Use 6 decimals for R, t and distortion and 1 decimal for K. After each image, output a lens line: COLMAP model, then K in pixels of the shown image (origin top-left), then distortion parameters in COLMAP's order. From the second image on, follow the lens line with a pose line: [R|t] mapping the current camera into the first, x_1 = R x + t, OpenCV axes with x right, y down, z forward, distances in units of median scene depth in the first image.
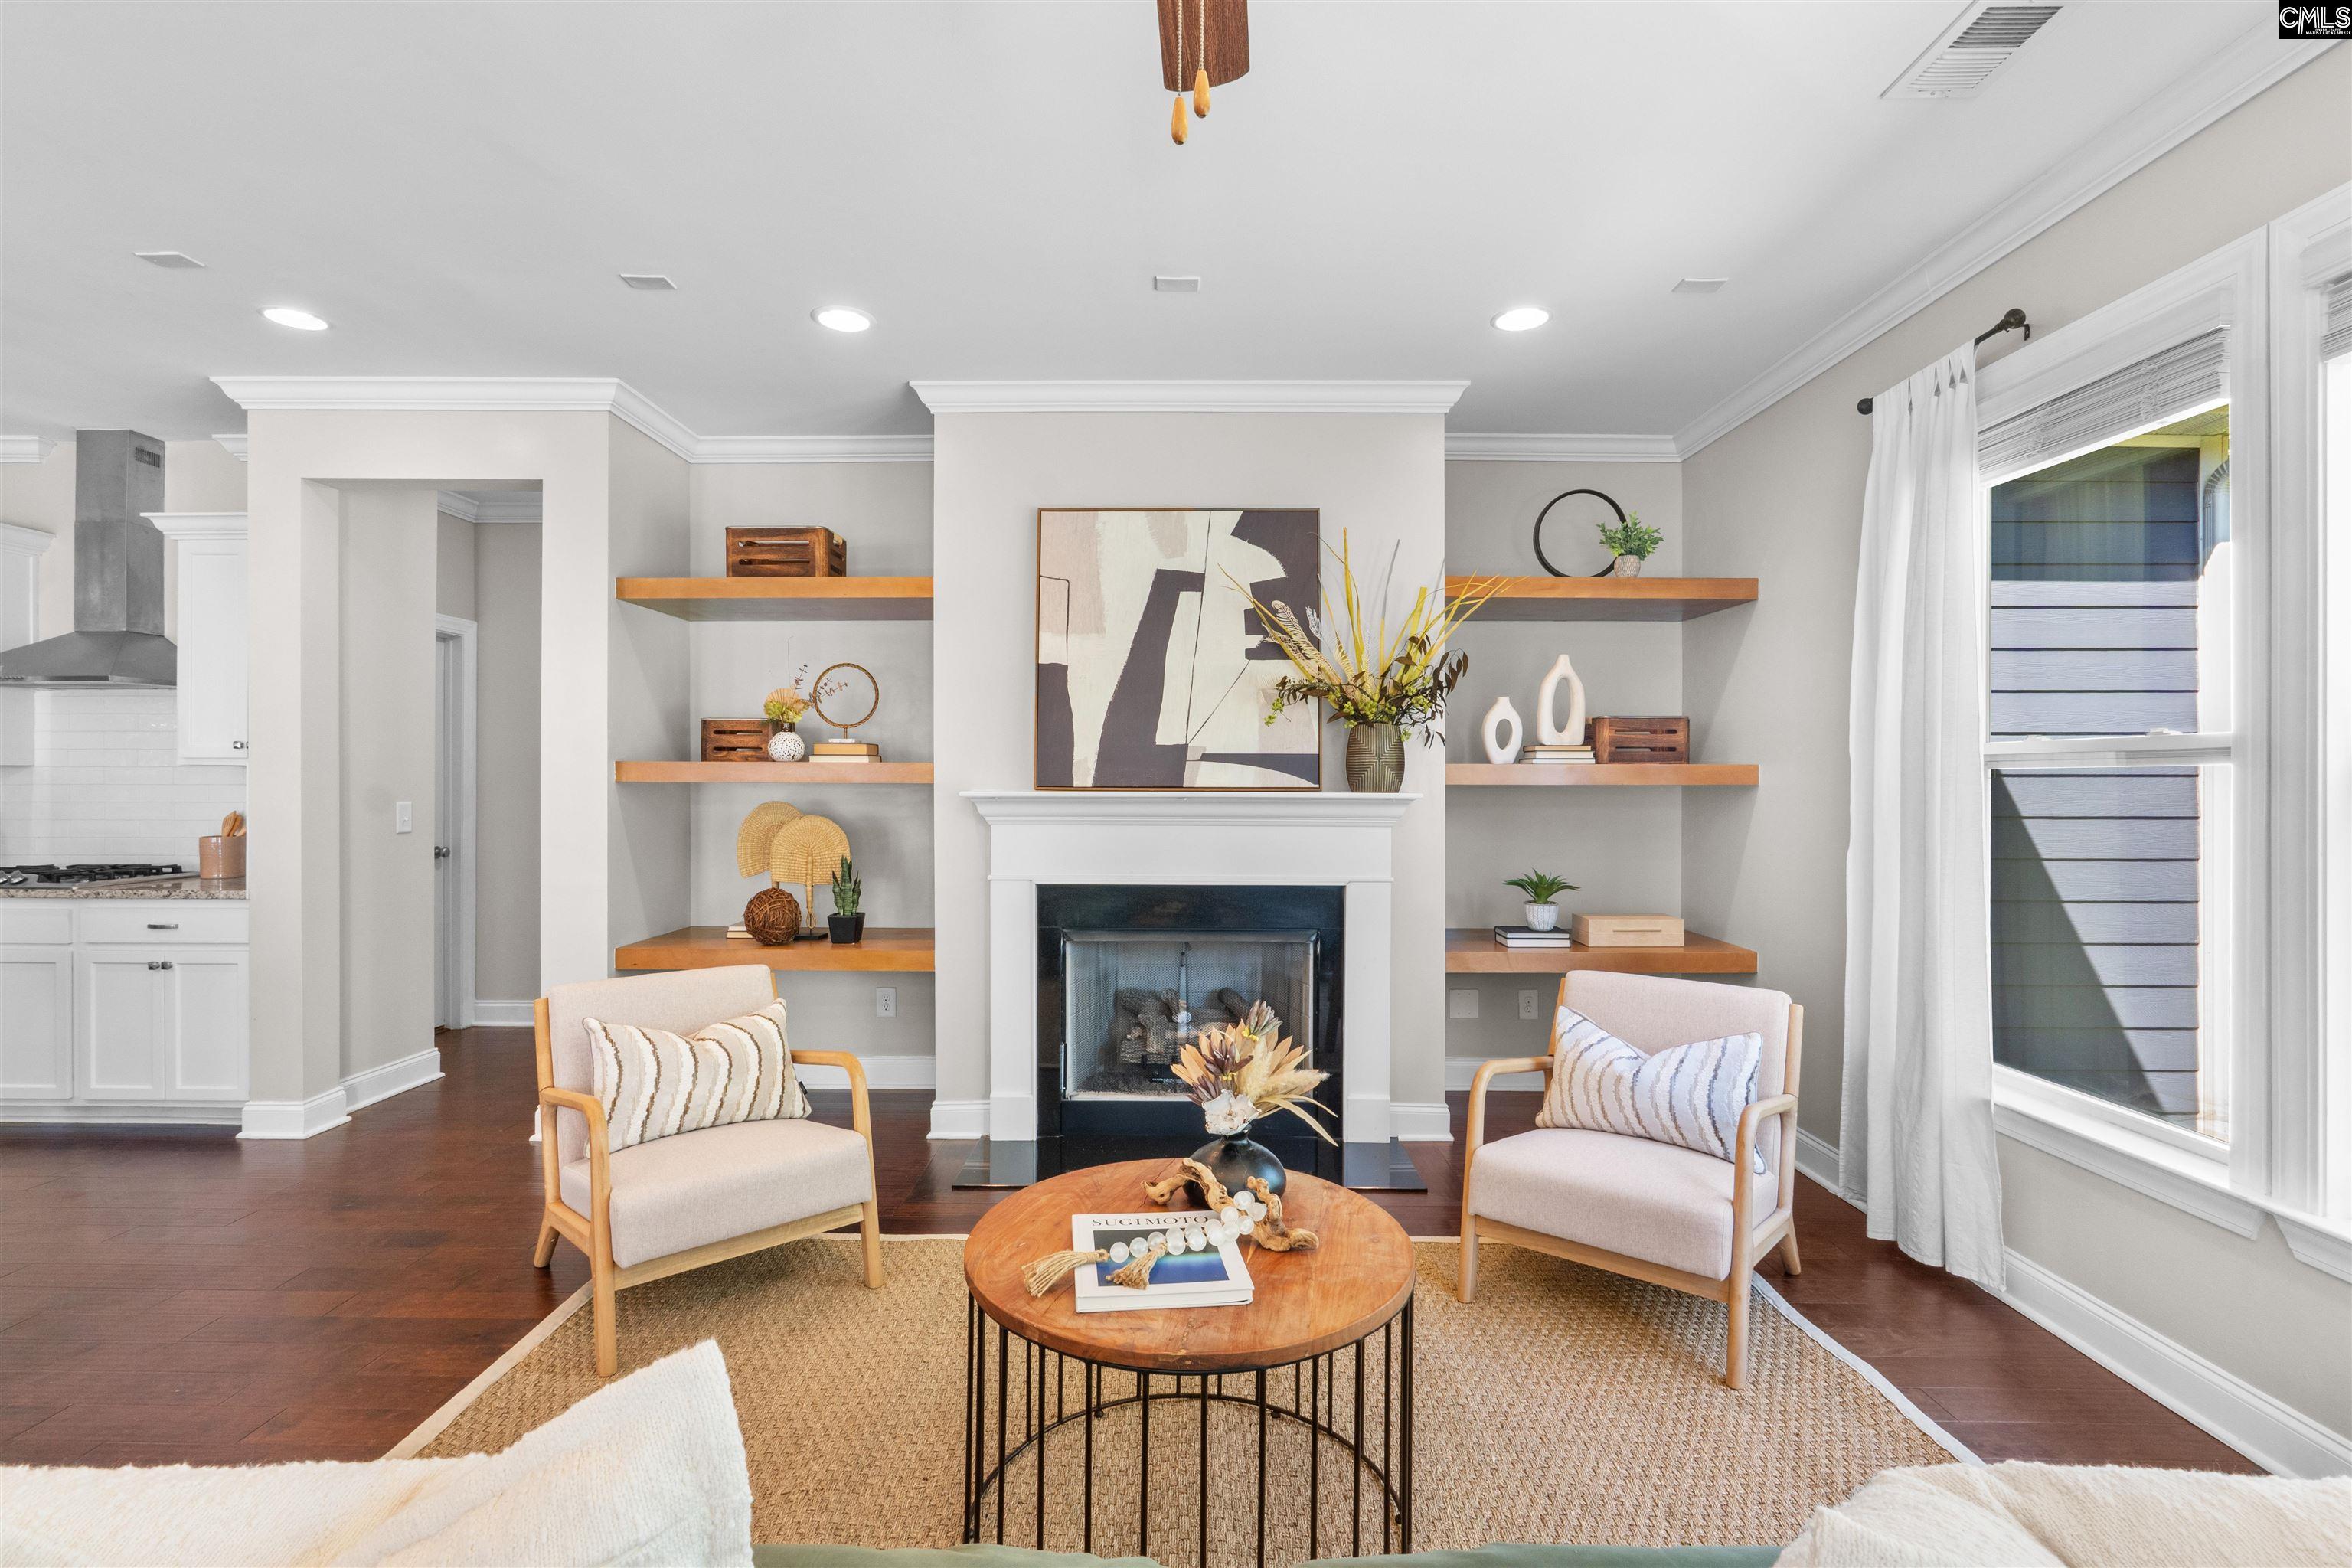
lens RADIAL K [[1083.7, 0, 1177.1], [0, 1083.7, 782.6], [0, 0, 1]] dist [-0.006318, 0.001766]
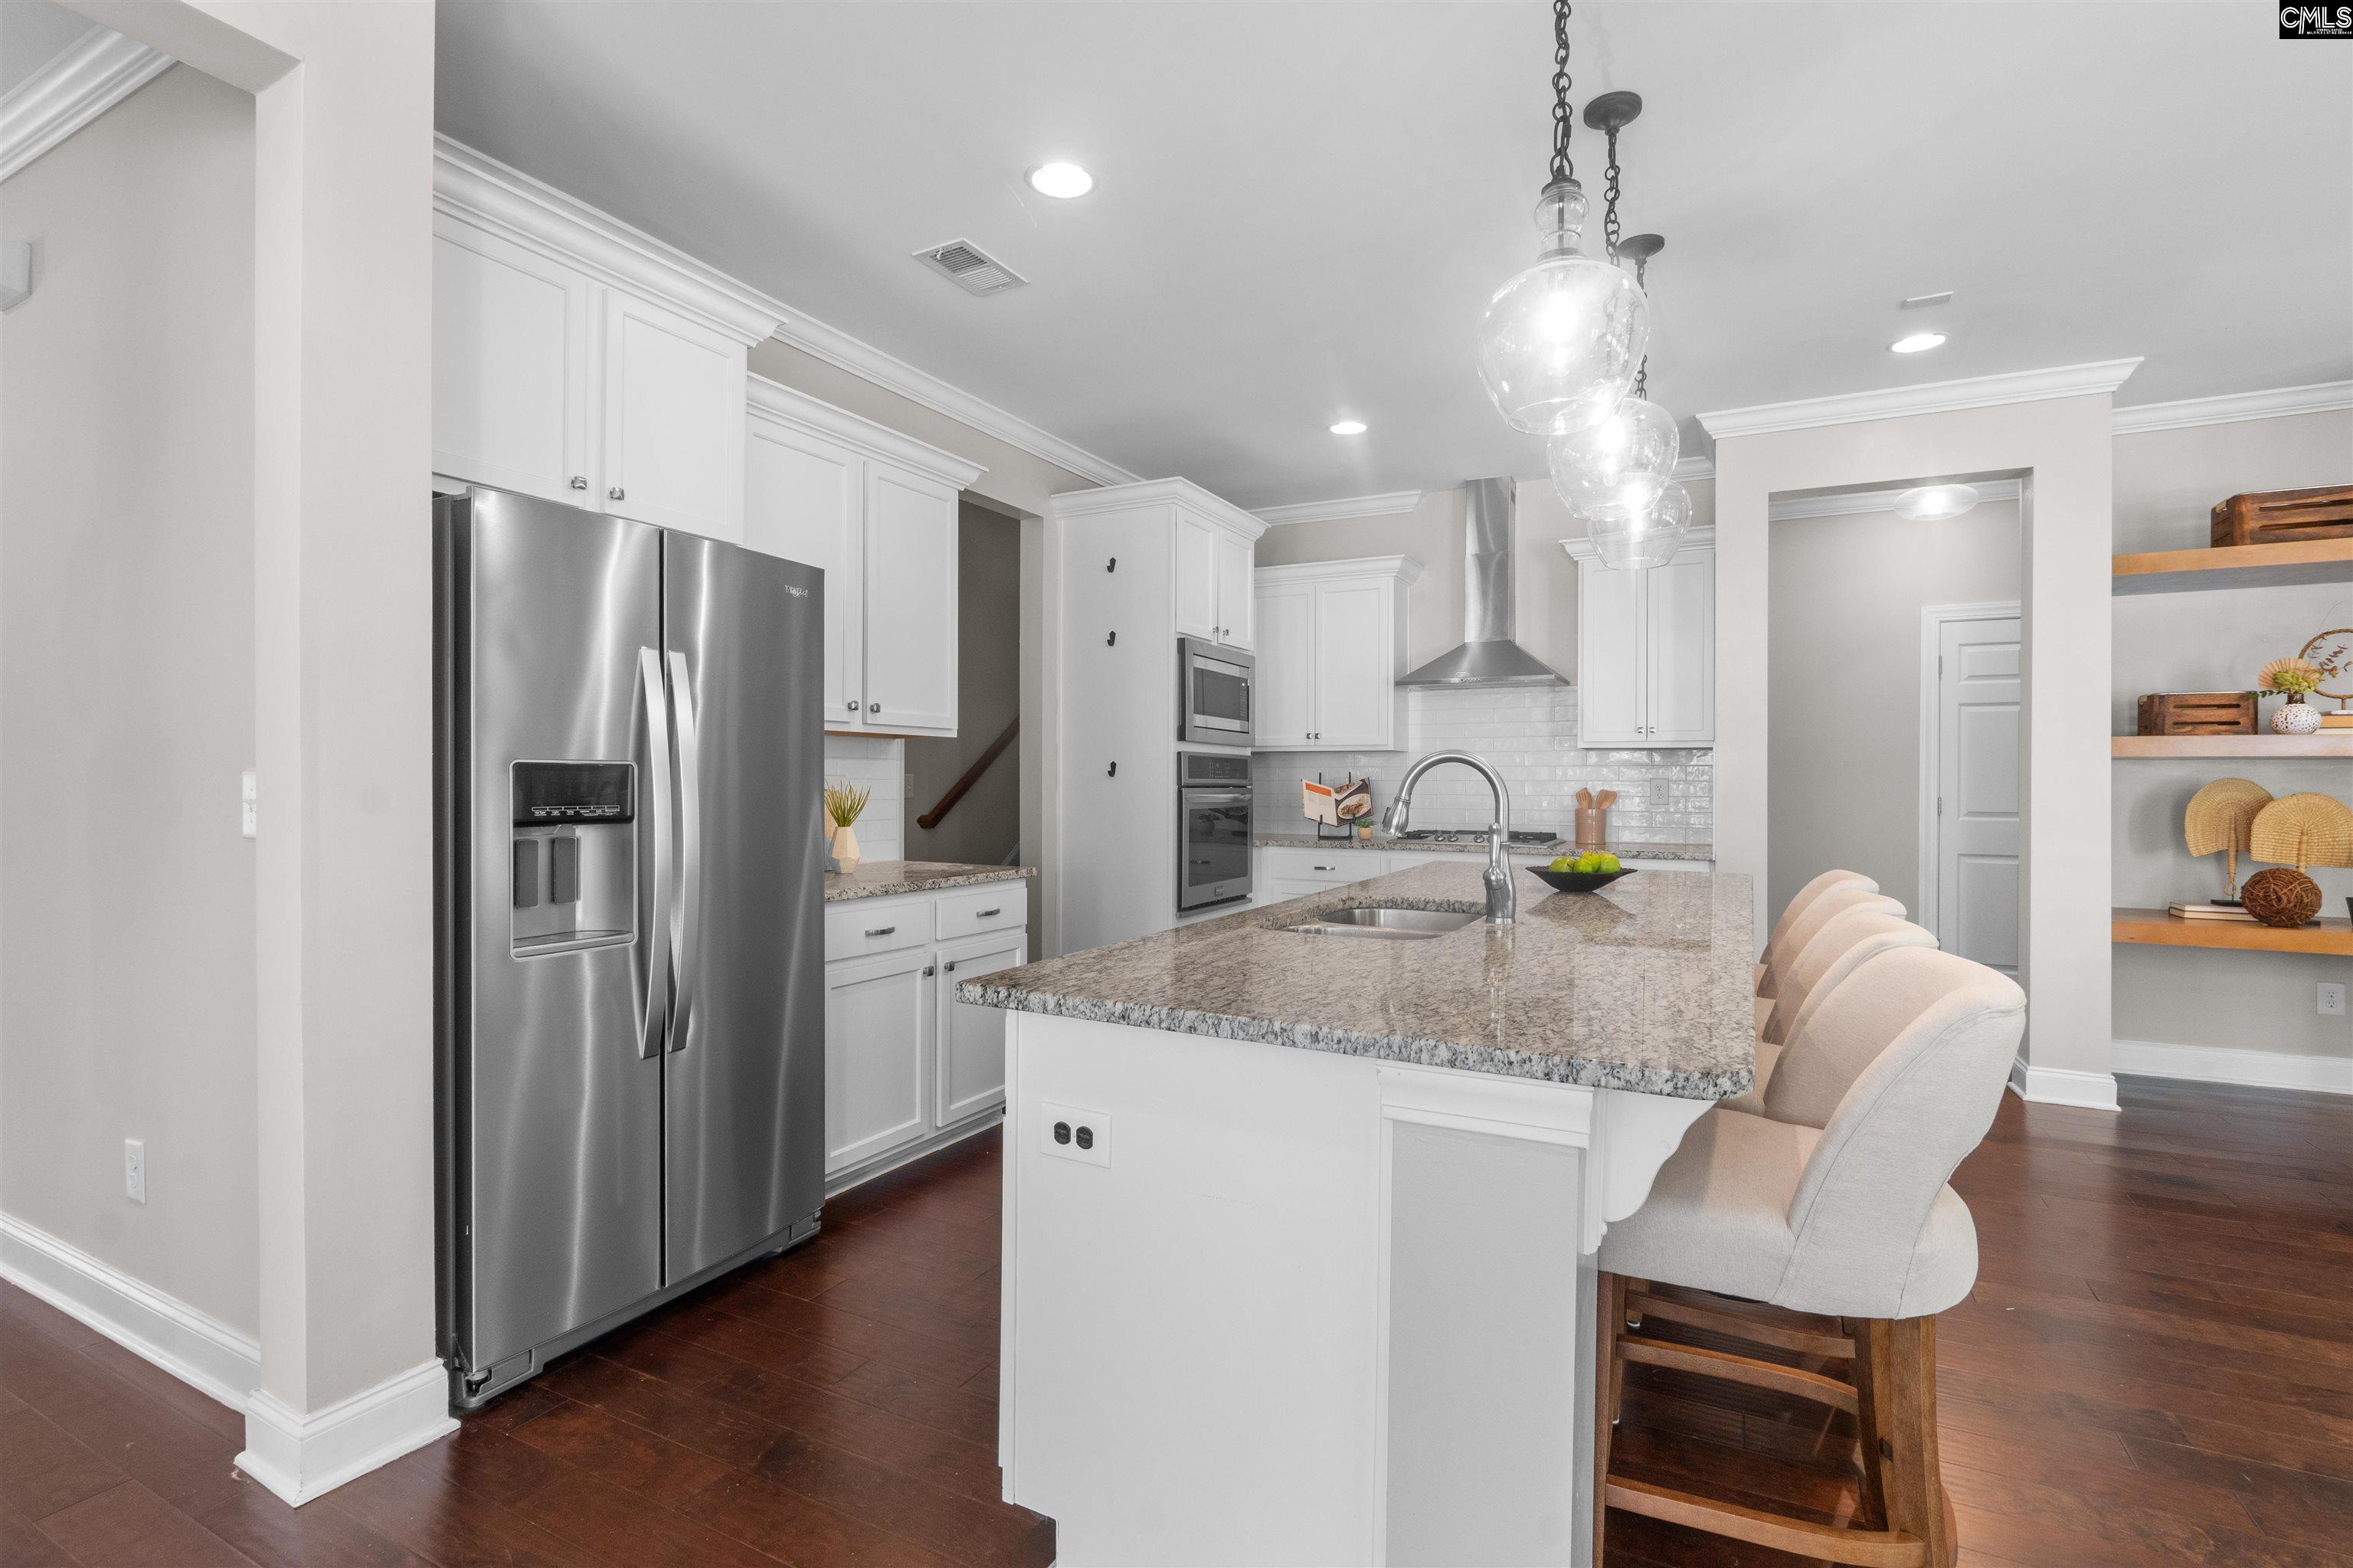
lens RADIAL K [[1084.2, 0, 1178.8], [0, 1084.2, 785.2], [0, 0, 1]] dist [-0.006318, 0.001766]
pose [[0.894390, 0.002318, -0.447283, -0.859915], [-0.003516, 0.999992, -0.001848, 0.031503], [0.447275, 0.003225, 0.894391, -0.298632]]
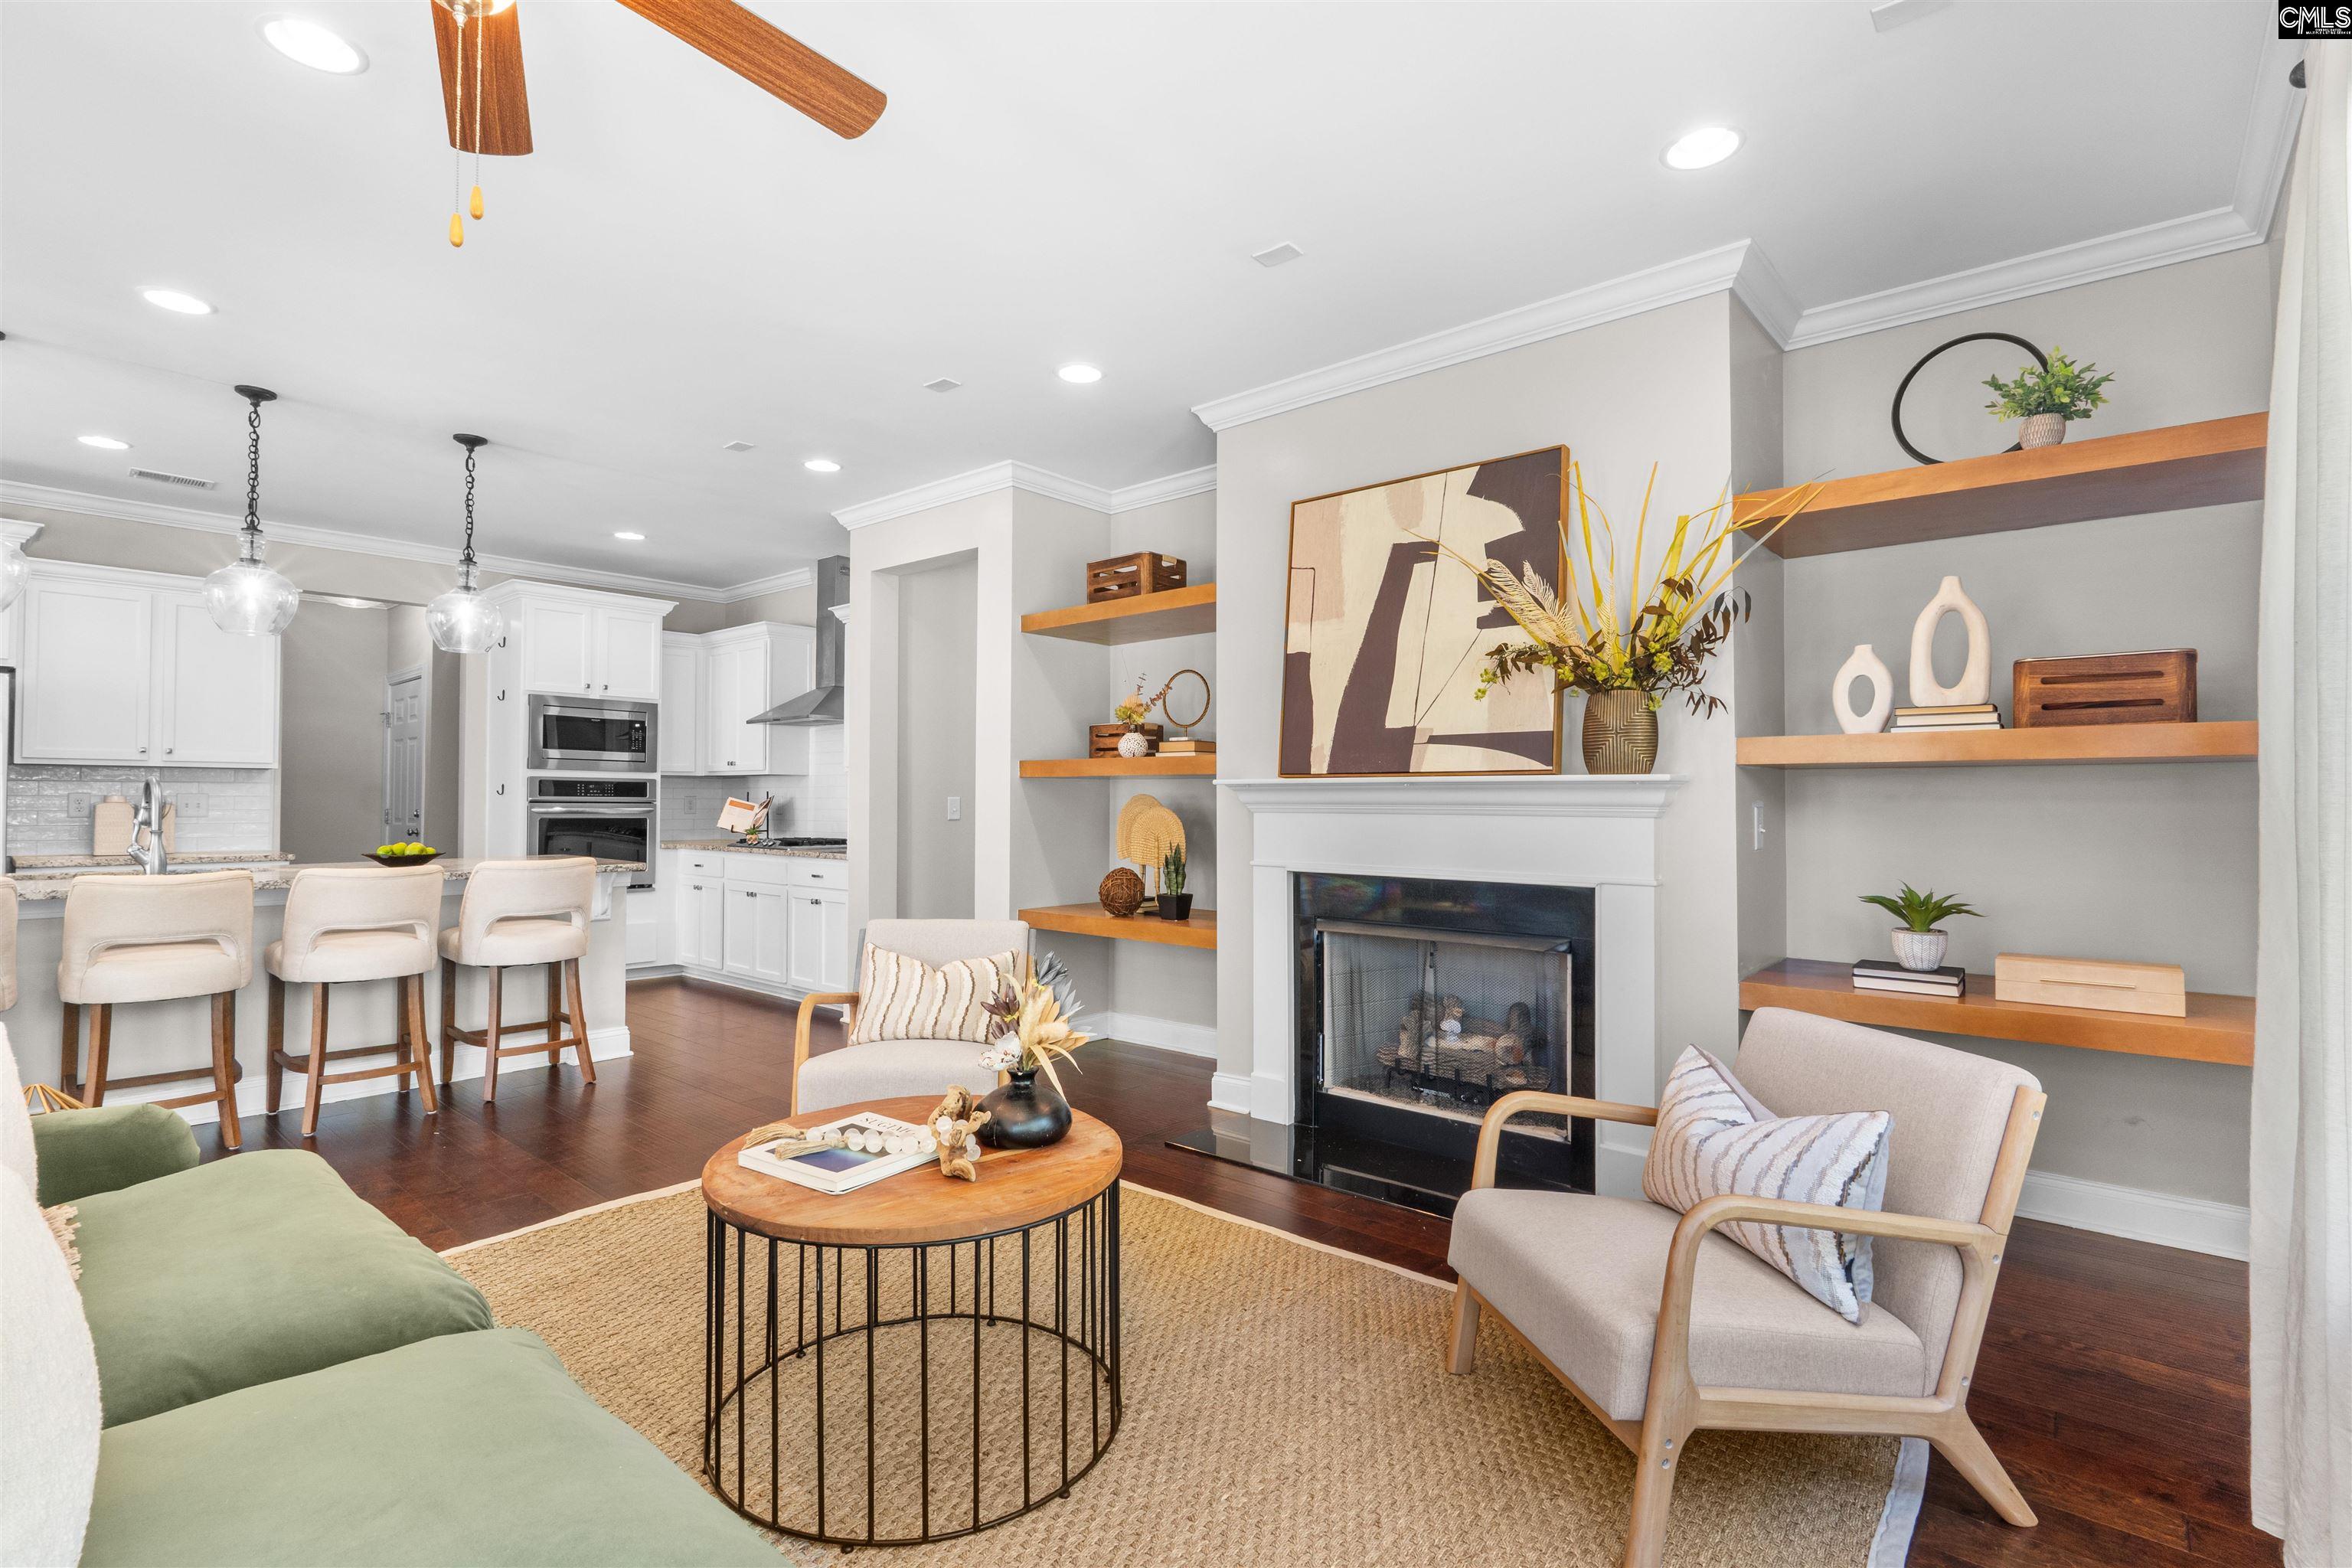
lens RADIAL K [[1083.7, 0, 1177.0], [0, 1083.7, 782.7], [0, 0, 1]] dist [-0.006318, 0.001766]
pose [[0.765914, -0.011249, -0.642845, 0.442237], [-0.004486, 0.999729, -0.022839, 0.034696], [0.642927, 0.020377, 0.765656, 0.154710]]
